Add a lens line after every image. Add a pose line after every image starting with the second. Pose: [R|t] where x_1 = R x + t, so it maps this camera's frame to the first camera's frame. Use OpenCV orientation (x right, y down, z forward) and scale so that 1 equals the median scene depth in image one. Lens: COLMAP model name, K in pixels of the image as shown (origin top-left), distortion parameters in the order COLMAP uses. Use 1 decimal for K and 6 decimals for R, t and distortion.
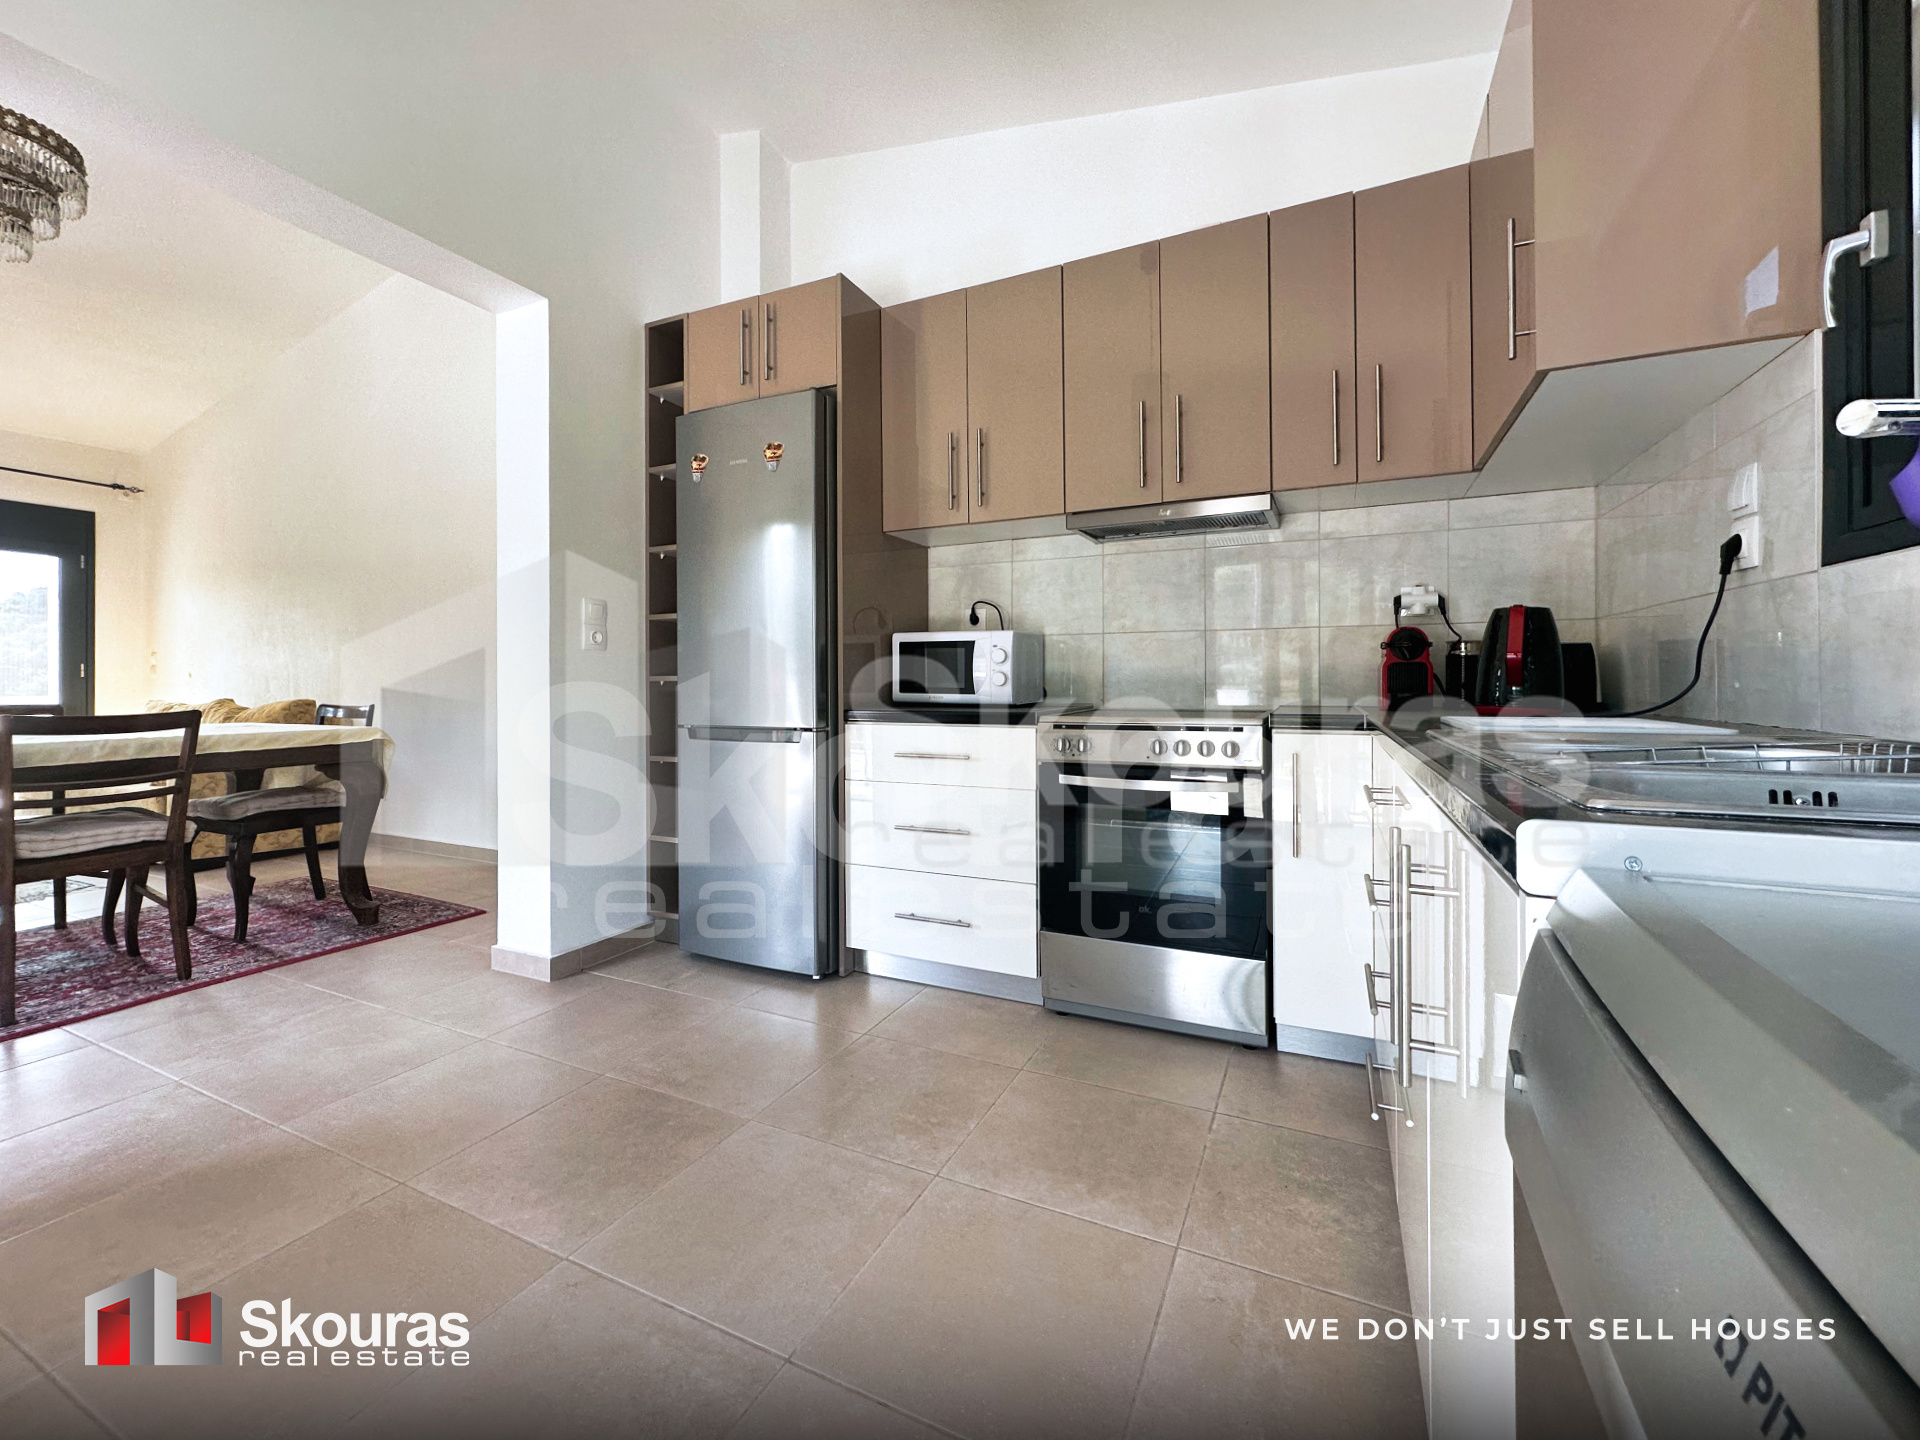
lens RADIAL K [[786.8, 0, 960.2], [0, 786.8, 710.4], [0, 0, 1]] dist [-0.000671, -0.000134]
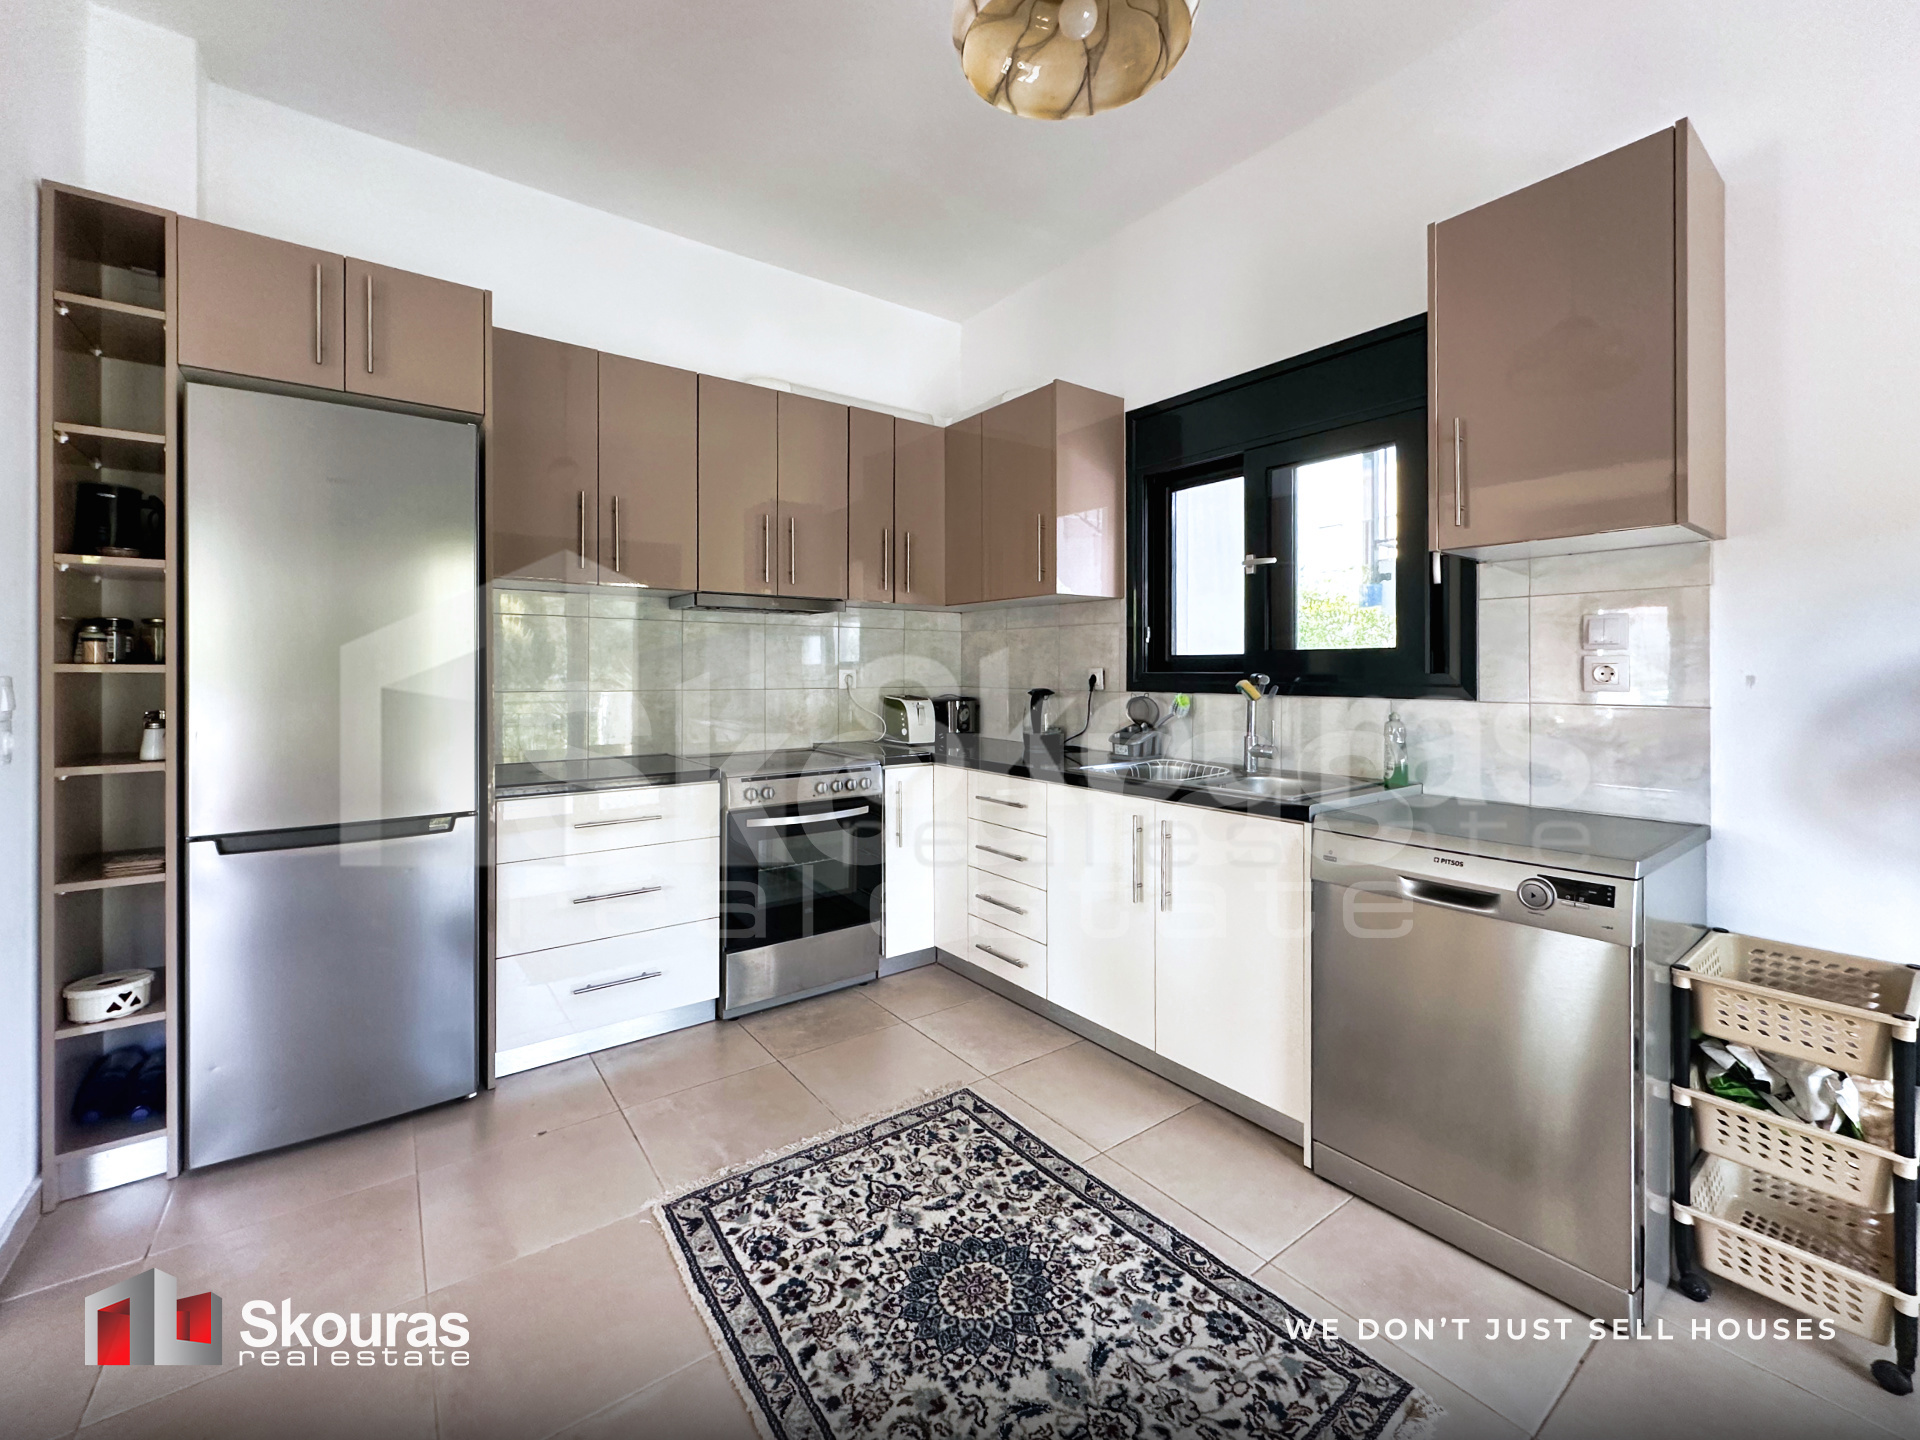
lens RADIAL K [[786.8, 0, 960.2], [0, 786.8, 710.4], [0, 0, 1]] dist [-0.000671, -0.000134]
pose [[0.464728, -0.034617, 0.884776, -0.703208], [0.016591, 0.999400, 0.030387, -0.103322], [-0.885298, 0.000558, 0.465024, 0.130038]]
